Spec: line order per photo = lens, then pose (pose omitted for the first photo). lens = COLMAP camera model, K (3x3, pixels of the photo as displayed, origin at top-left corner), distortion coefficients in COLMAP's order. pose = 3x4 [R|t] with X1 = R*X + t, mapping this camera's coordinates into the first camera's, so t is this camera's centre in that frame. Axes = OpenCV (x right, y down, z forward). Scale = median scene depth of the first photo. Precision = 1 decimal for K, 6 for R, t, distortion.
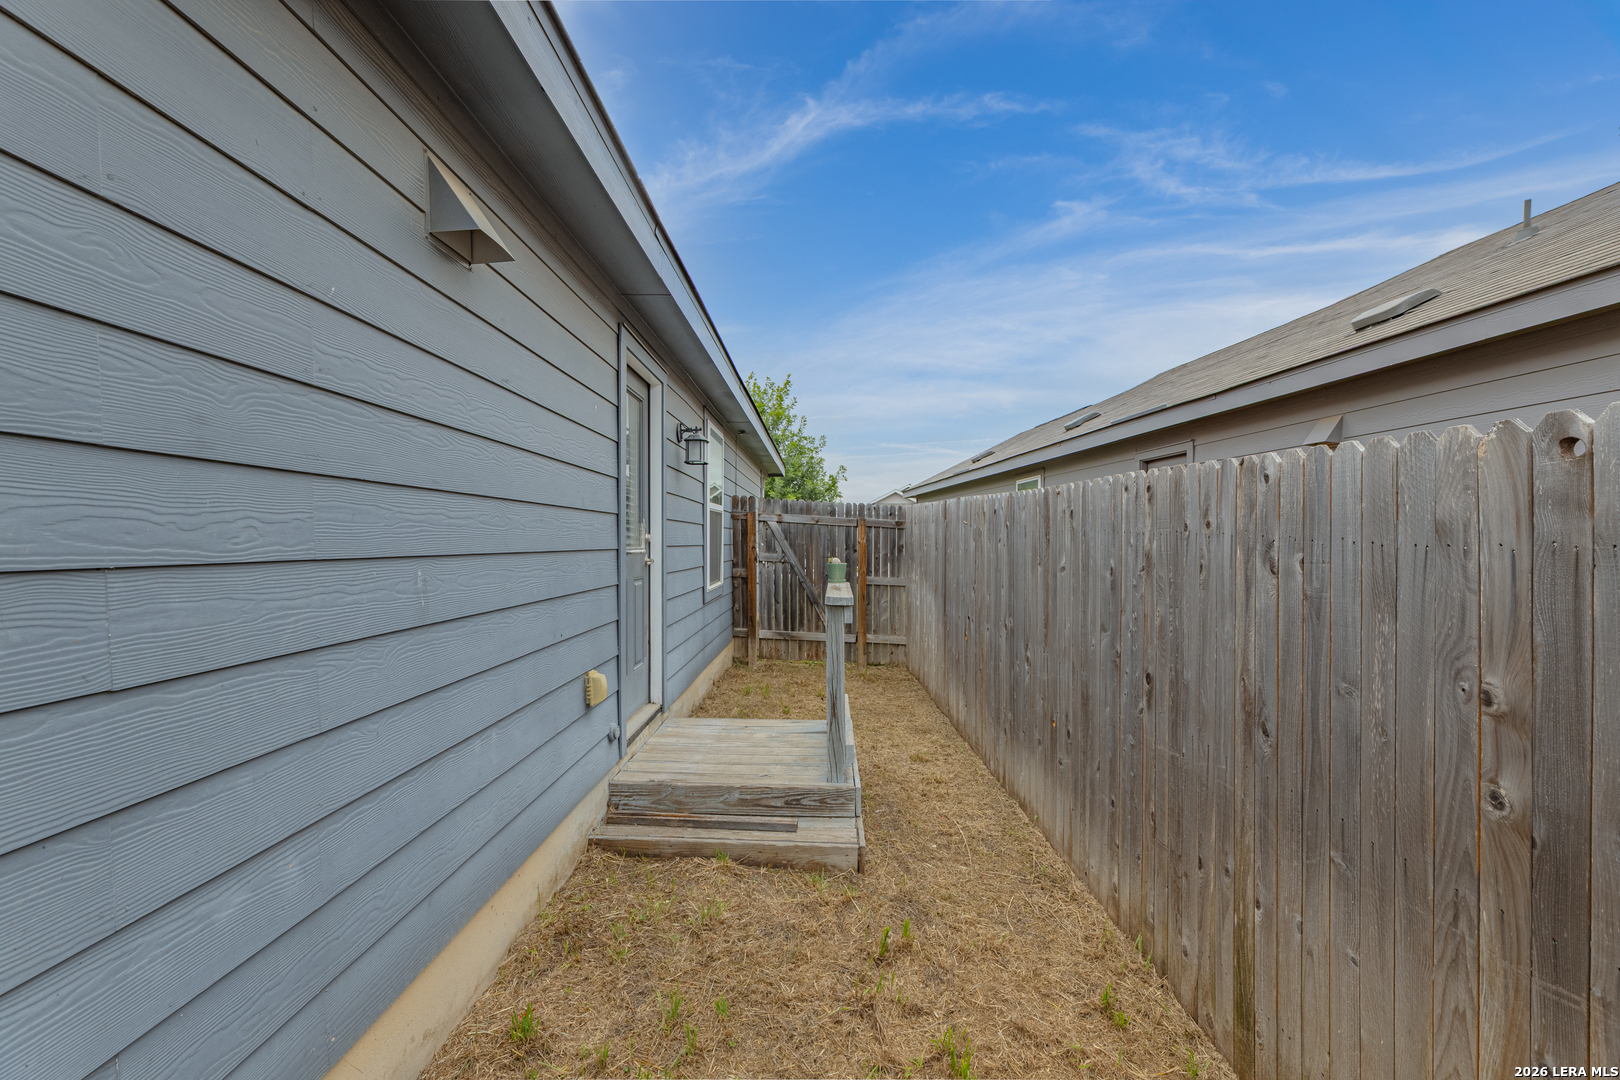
lens RADIAL K [[674.6, 0, 813.7], [0, 674.6, 540.1], [0, 0, 1]] dist [-0.003425, -0.000480]
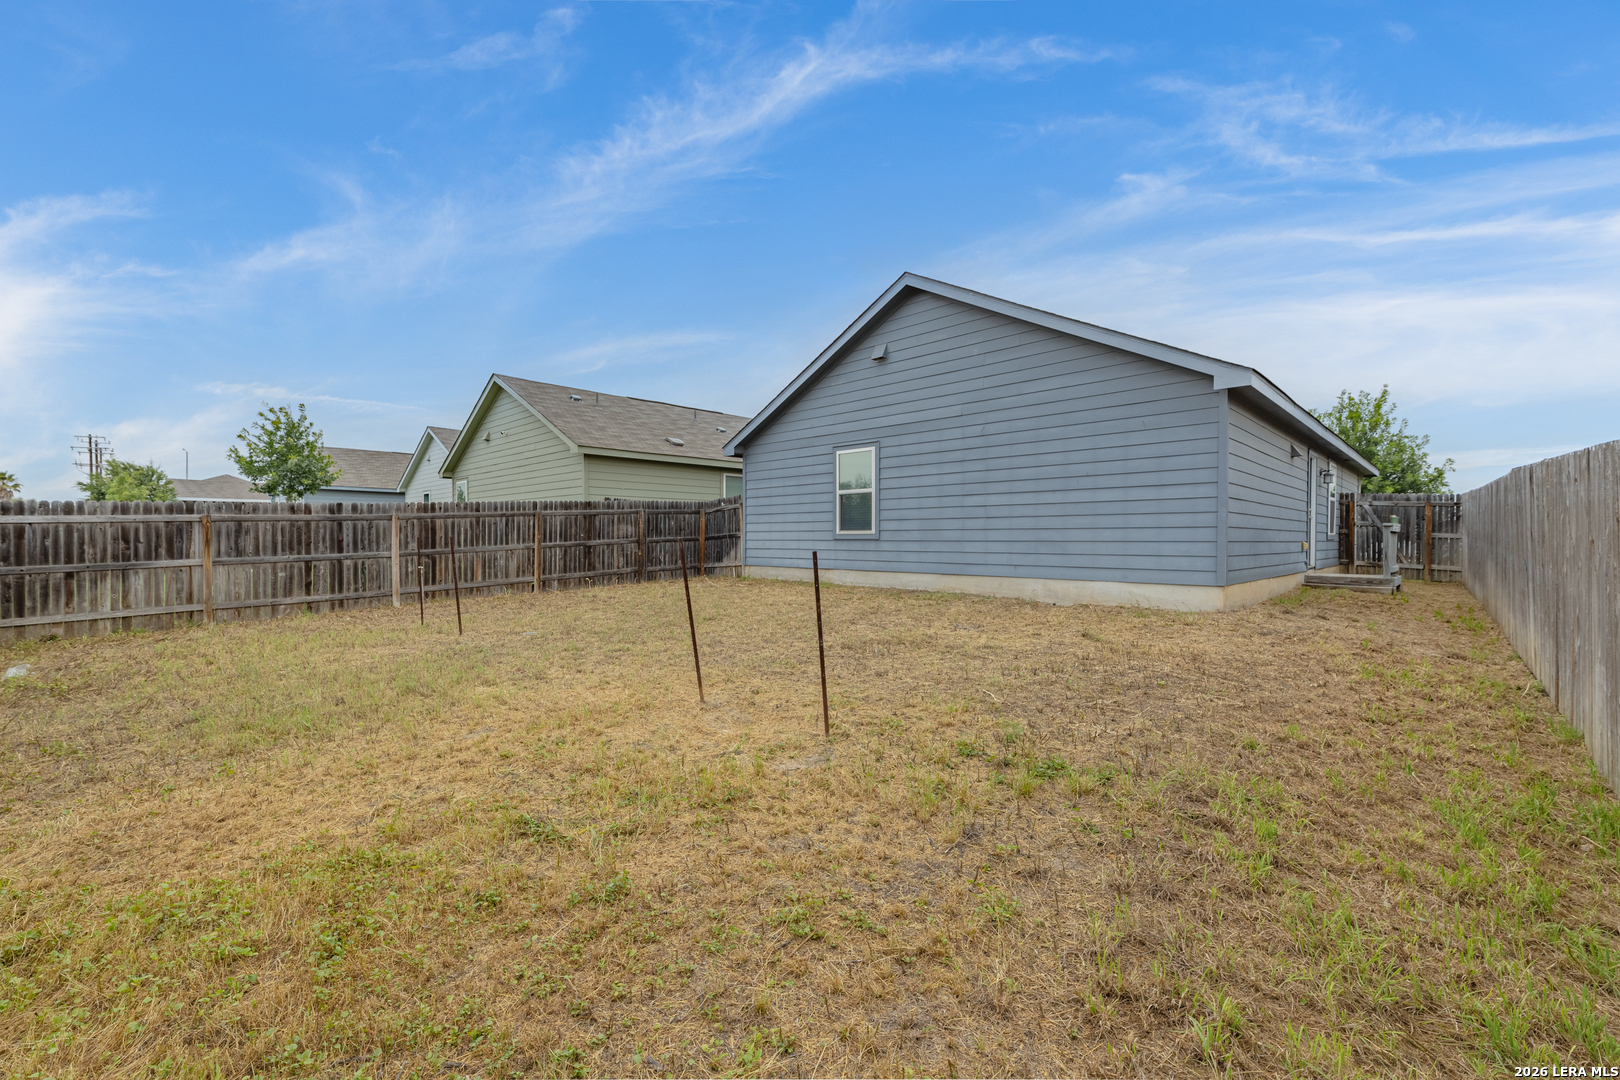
lens RADIAL K [[674.6, 0, 804.5], [0, 674.6, 546.8], [0, 0, 1]] dist [-0.003425, -0.000480]
pose [[0.722569, 0.003775, -0.691288, 0.109197], [0.000780, 0.999980, 0.006276, 0.077526], [0.691298, -0.005074, 0.722552, -1.487562]]
